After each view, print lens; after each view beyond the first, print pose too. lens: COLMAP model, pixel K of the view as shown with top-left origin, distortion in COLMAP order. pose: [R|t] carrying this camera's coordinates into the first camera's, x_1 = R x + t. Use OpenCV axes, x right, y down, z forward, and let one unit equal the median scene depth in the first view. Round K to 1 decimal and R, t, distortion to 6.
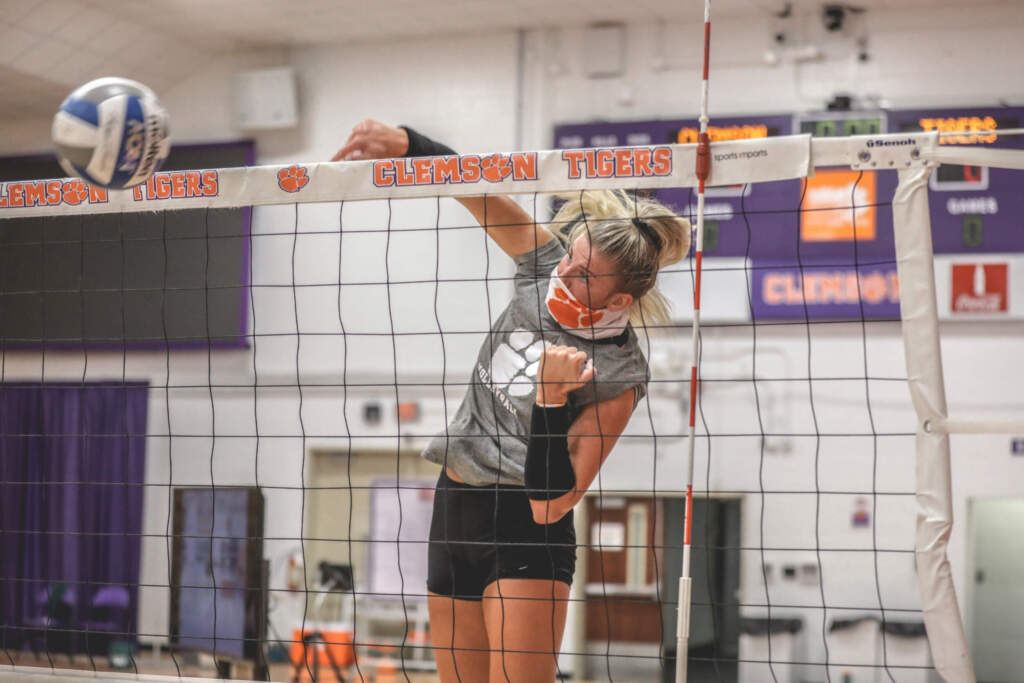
lens RADIAL K [[2274.1, 0, 553.4], [0, 2274.1, 351.8], [0, 0, 1]] dist [-0.283903, 0.000000]
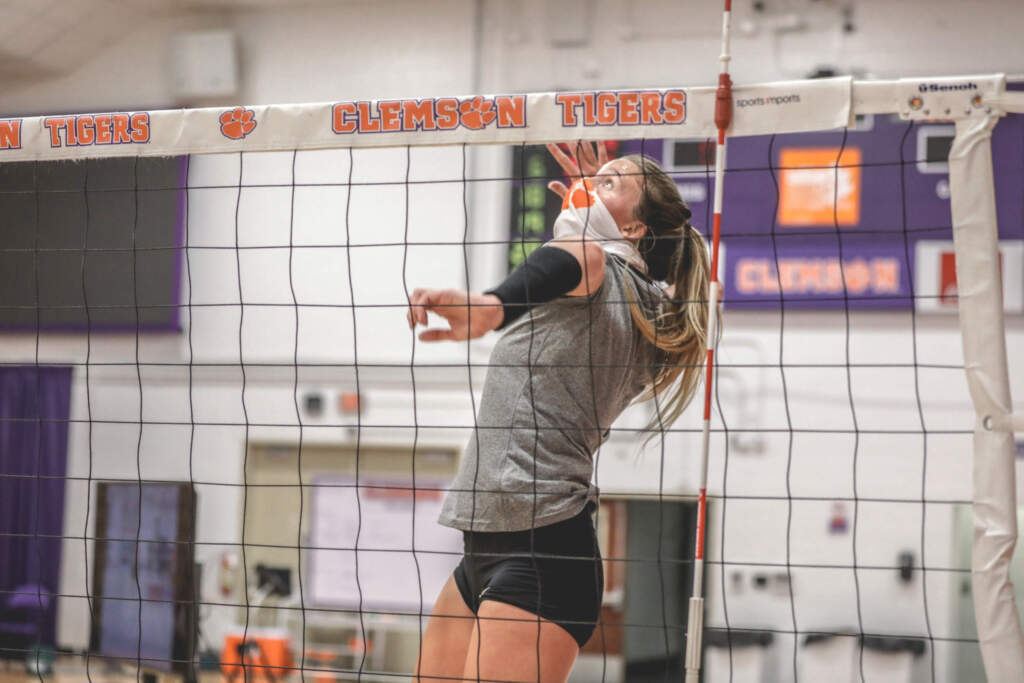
lens RADIAL K [[2293.8, 0, 517.6], [0, 2293.8, 343.9], [0, 0, 1]] dist [-0.238053, 0.000000]
pose [[0.999813, 0.014521, 0.012733, -0.019589], [-0.014504, 0.999894, -0.001427, 0.006628], [-0.012753, 0.001242, 0.999918, 0.139929]]
